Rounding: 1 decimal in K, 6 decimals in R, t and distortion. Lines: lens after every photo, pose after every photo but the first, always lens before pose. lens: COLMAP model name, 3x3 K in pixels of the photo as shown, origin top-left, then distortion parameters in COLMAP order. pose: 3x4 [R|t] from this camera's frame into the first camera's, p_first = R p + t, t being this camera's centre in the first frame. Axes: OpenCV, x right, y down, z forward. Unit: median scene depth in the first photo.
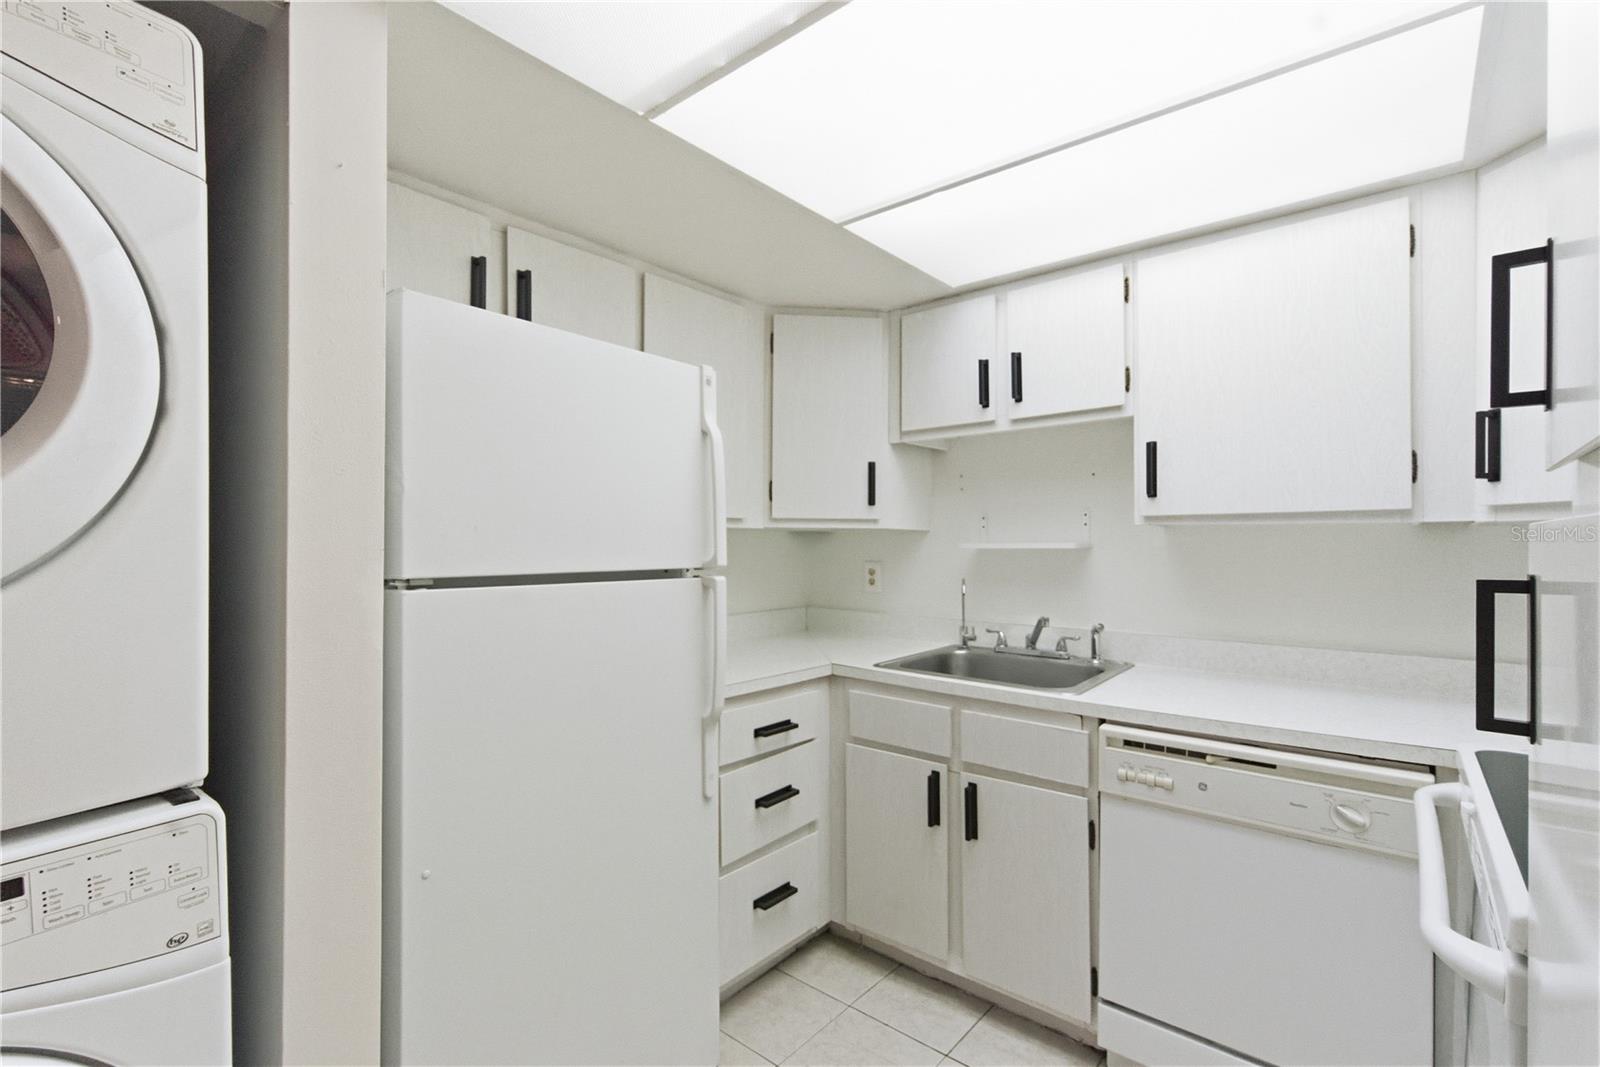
lens RADIAL K [[718.1, 0, 803.1], [0, 718.1, 539.4], [0, 0, 1]] dist [-0.001771, -0.000544]
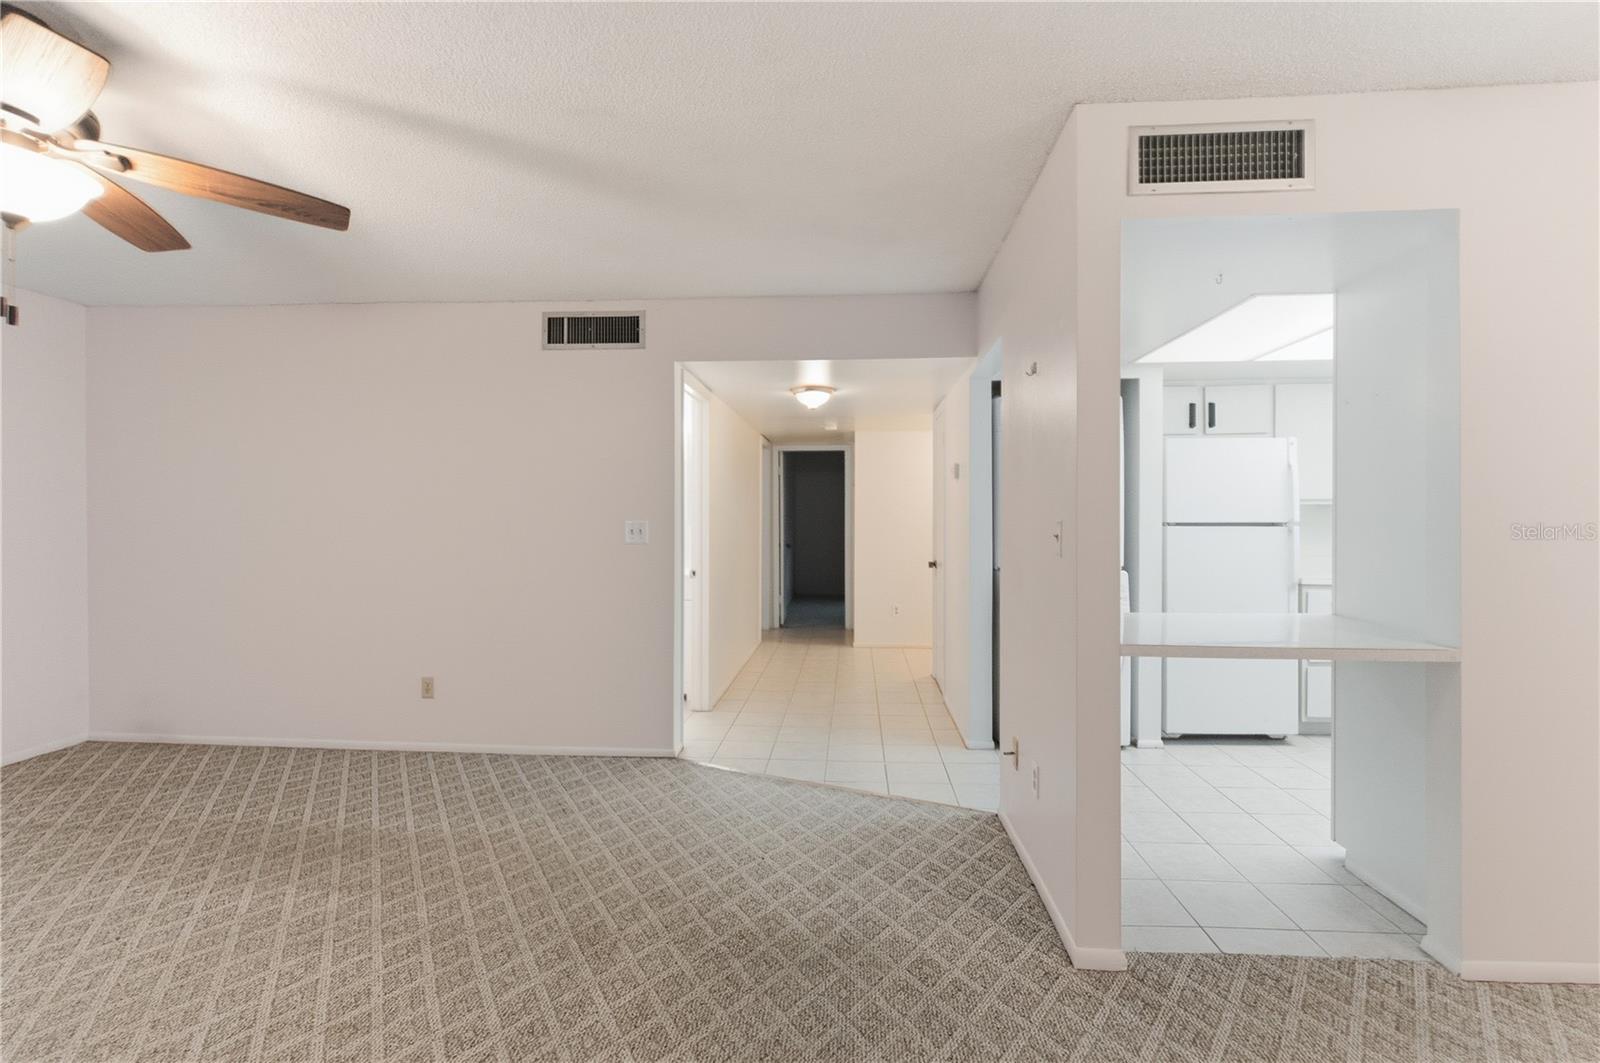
lens RADIAL K [[727.1, 0, 802.8], [0, 727.1, 534.3], [0, 0, 1]] dist [-0.001743, -0.000340]
pose [[0.589814, 0.009706, -0.807481, 0.861261], [0.003073, 0.999894, 0.014263, 0.039030], [0.807533, -0.010894, 0.589722, -1.731762]]
